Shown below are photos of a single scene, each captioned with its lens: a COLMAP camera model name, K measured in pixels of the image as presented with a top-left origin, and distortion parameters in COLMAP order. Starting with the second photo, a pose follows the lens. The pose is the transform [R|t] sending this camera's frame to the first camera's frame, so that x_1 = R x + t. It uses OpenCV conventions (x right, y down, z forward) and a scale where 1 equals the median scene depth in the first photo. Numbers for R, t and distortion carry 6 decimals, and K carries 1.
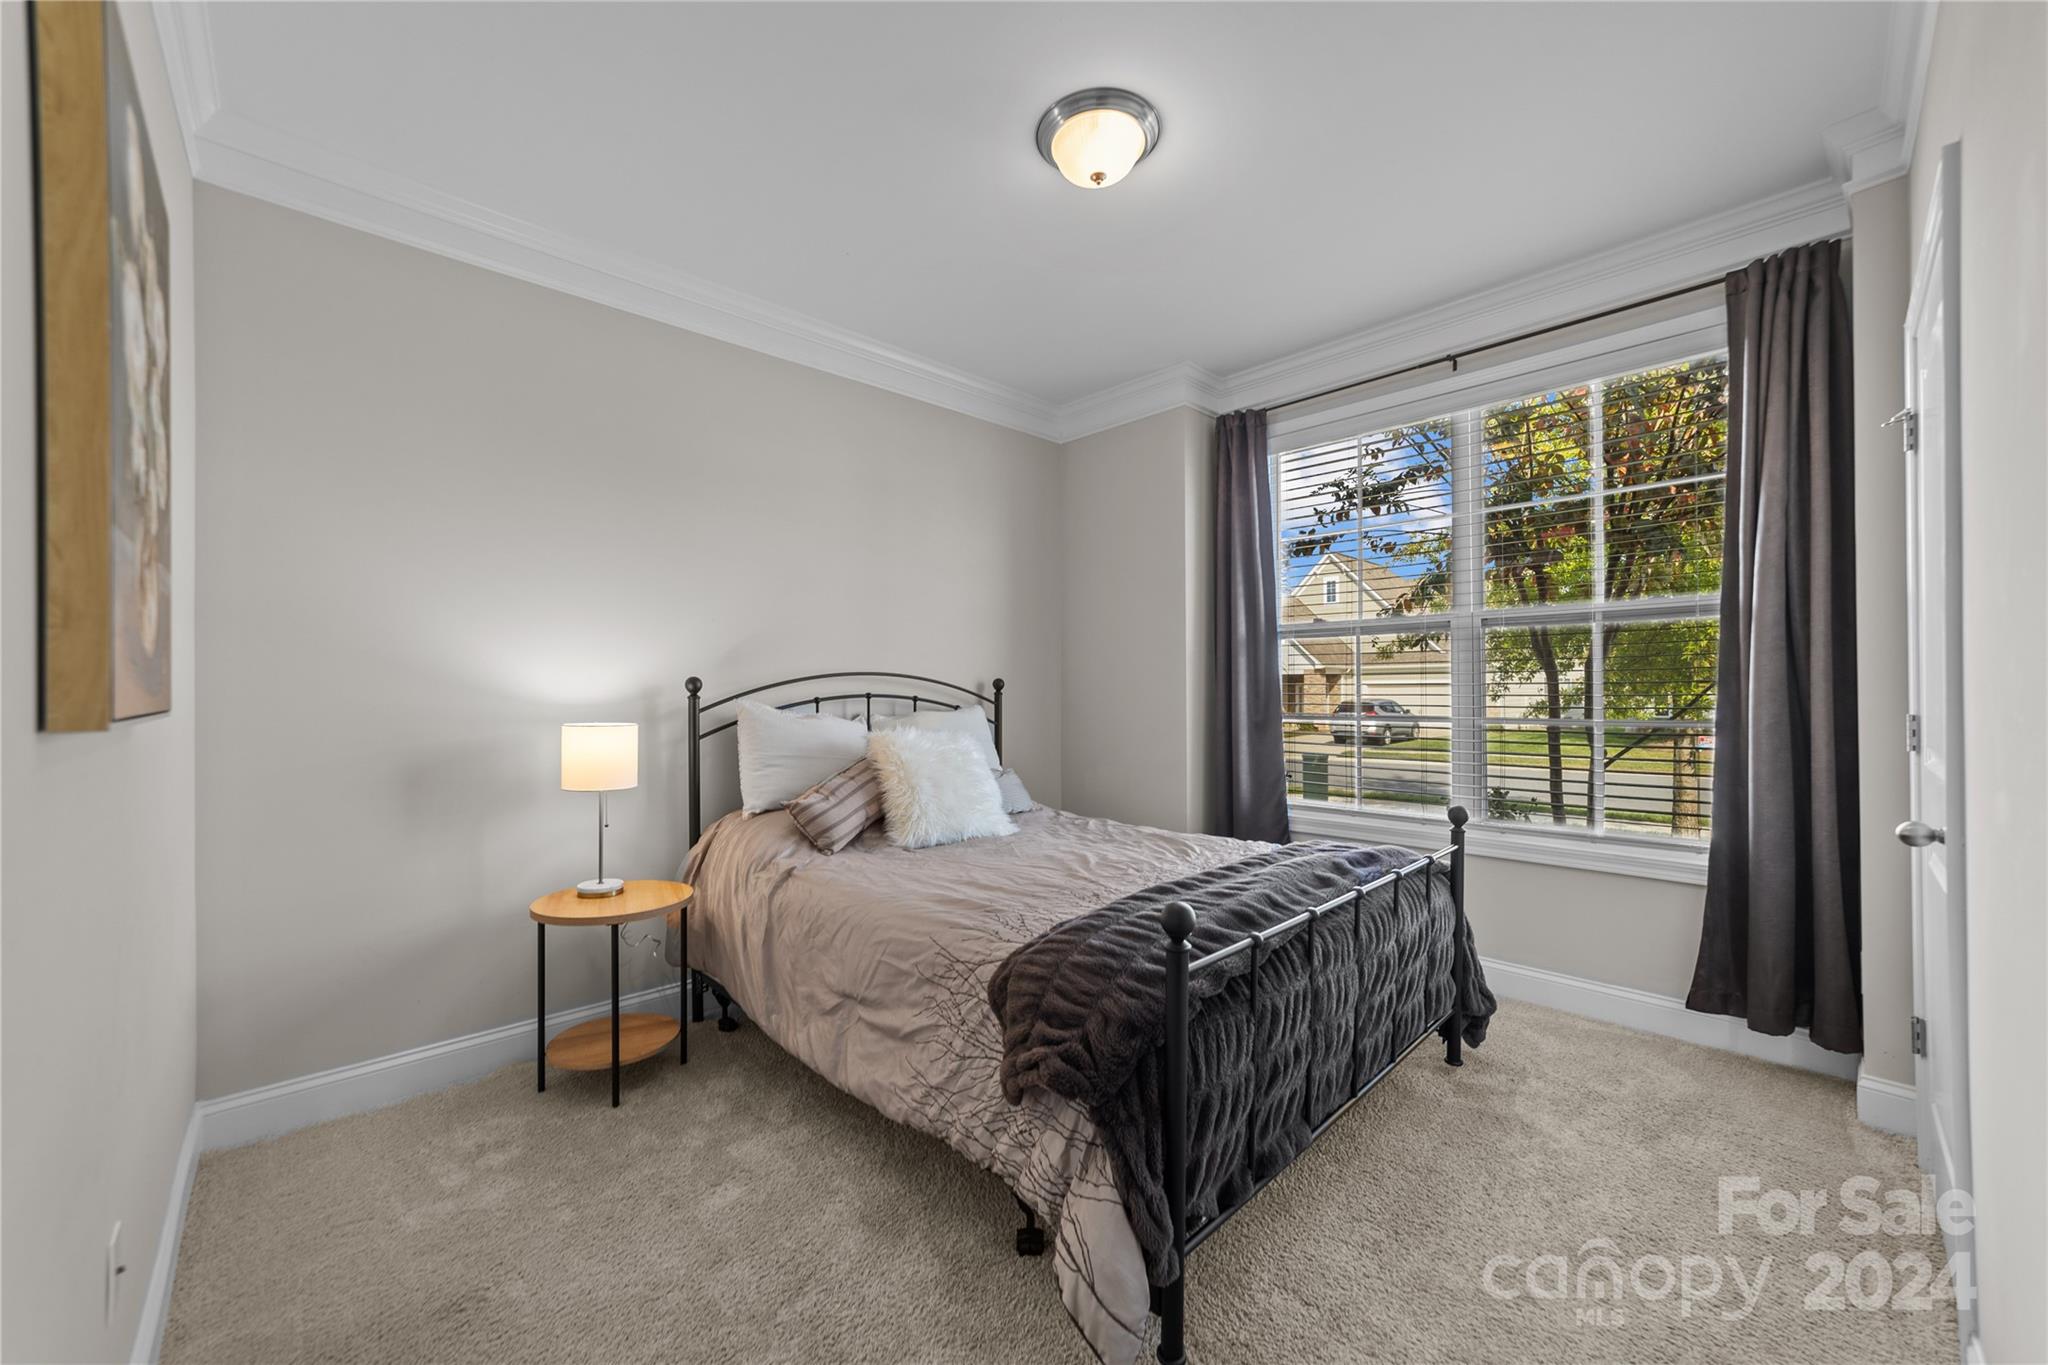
lens RADIAL K [[788.3, 0, 1021.0], [0, 788.3, 692.1], [0, 0, 1]] dist [-0.011009, 0.004440]
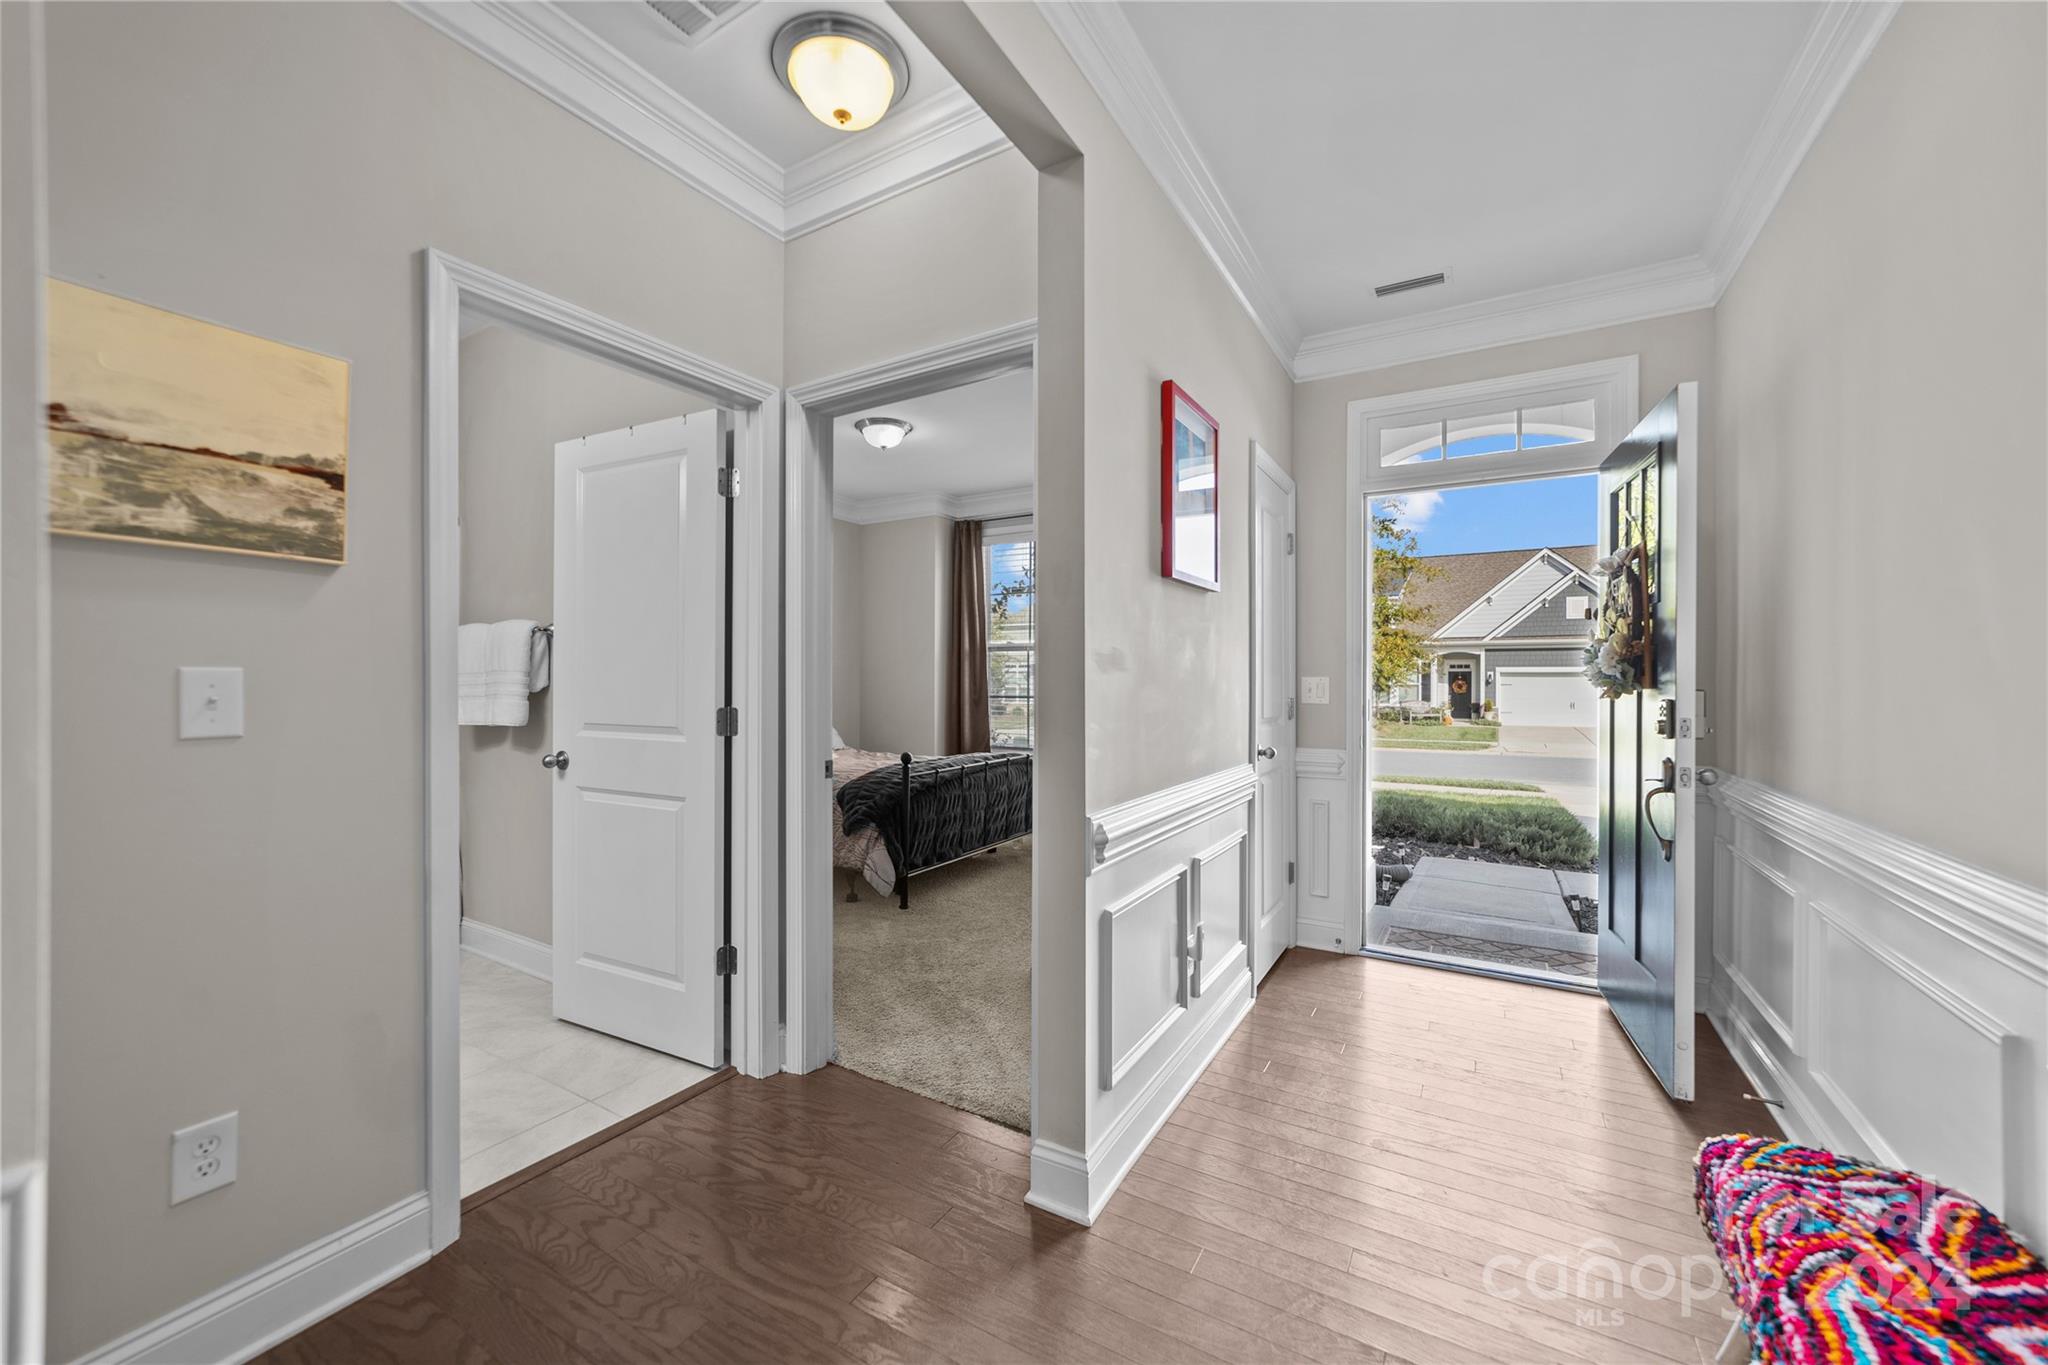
lens RADIAL K [[788.3, 0, 1016.0], [0, 788.3, 690.0], [0, 0, 1]] dist [-0.011009, 0.004440]
pose [[0.967382, 0.005148, 0.253272, -0.055647], [-0.007670, 0.999930, 0.008973, 0.001204], [-0.253208, -0.010623, 0.967354, -0.715524]]
